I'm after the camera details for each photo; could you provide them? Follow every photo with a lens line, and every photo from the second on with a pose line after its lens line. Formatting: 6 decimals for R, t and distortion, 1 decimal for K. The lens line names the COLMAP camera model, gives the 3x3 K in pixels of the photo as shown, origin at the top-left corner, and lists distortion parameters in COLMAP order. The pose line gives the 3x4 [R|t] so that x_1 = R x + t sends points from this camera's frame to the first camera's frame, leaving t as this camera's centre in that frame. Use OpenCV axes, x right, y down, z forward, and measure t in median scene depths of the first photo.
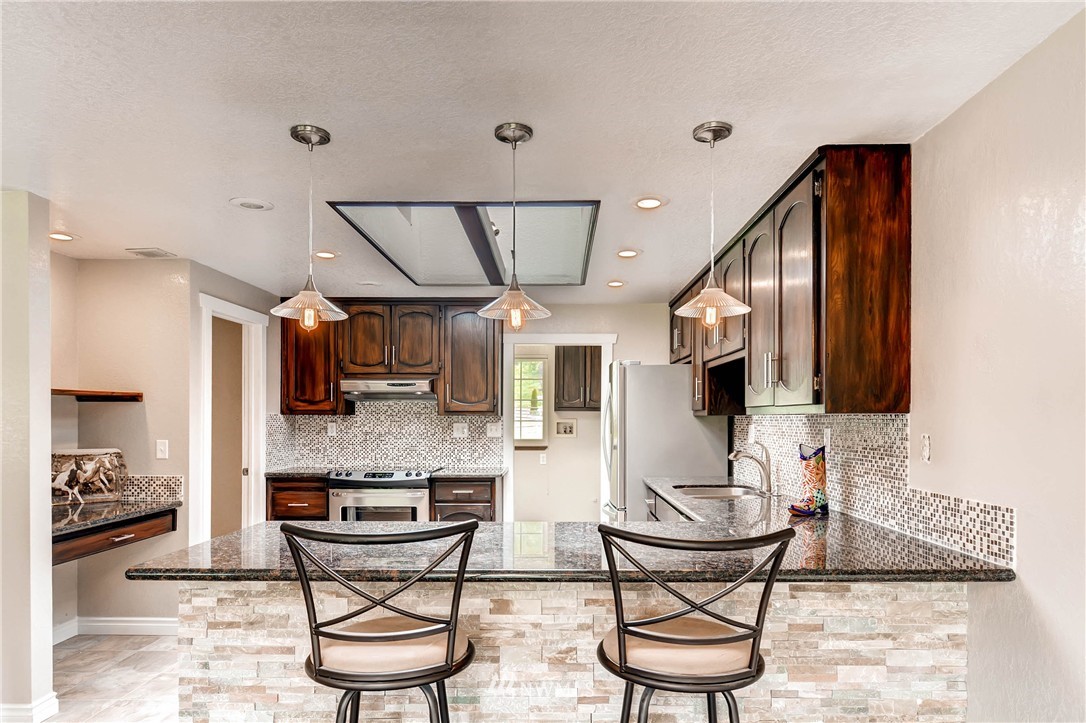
lens RADIAL K [[653.1, 0, 556.8], [0, 653.1, 419.6], [0, 0, 1]] dist [-0.015801, 0.000690]
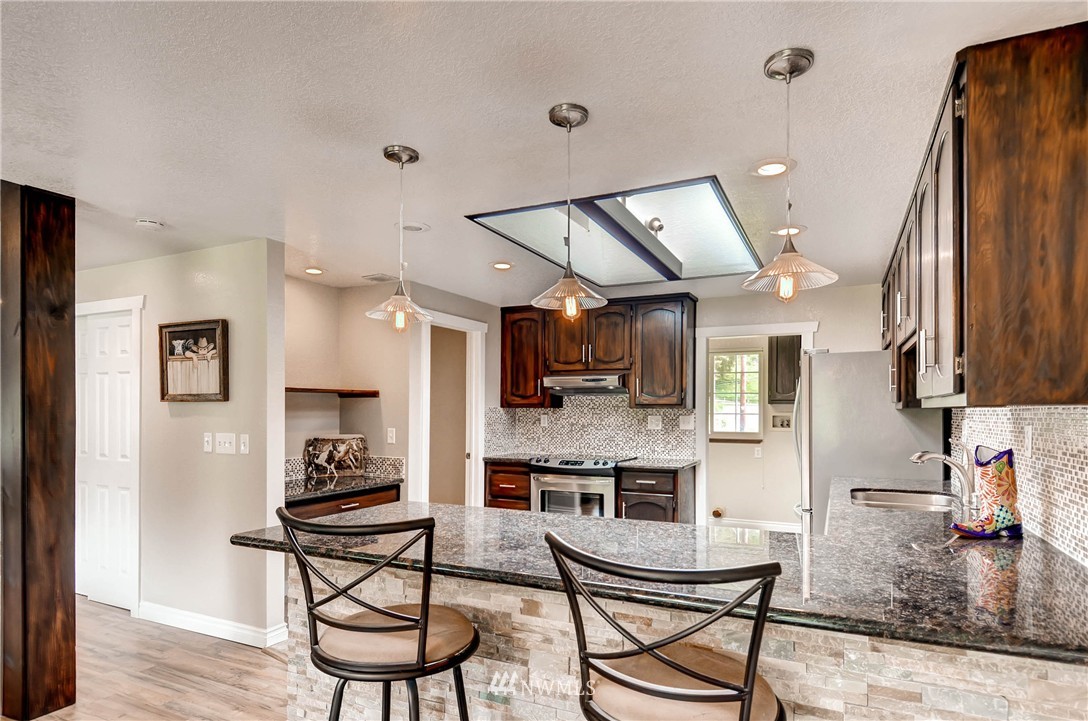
lens RADIAL K [[590.0, 0, 561.2], [0, 590.0, 405.7], [0, 0, 1]] dist [-0.006427, -0.004830]
pose [[0.909007, -0.002063, -0.416775, 0.123740], [-0.002535, 0.999942, -0.010479, -0.000636], [0.416773, 0.010582, 0.908949, 0.090375]]
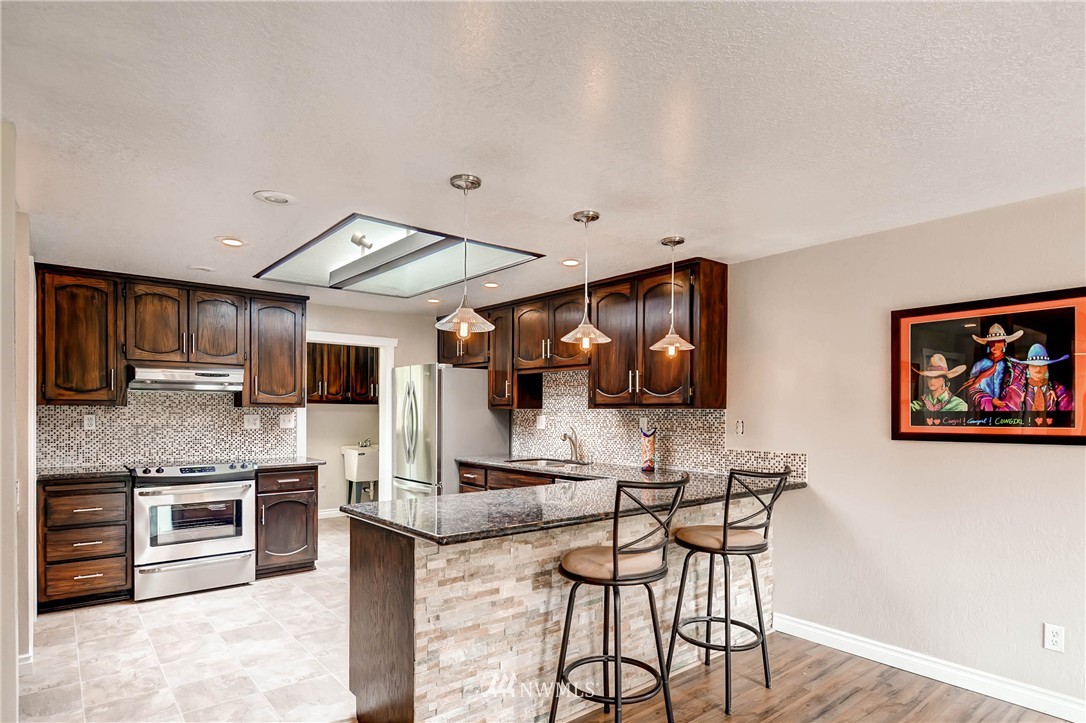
lens RADIAL K [[588.9, 0, 546.2], [0, 588.9, 413.5], [0, 0, 1]] dist [-0.006427, -0.004830]
pose [[0.767533, 0.000113, 0.641009, -0.427807], [-0.002343, 0.999994, 0.002630, -0.000118], [-0.641005, -0.003521, 0.767529, 0.017690]]
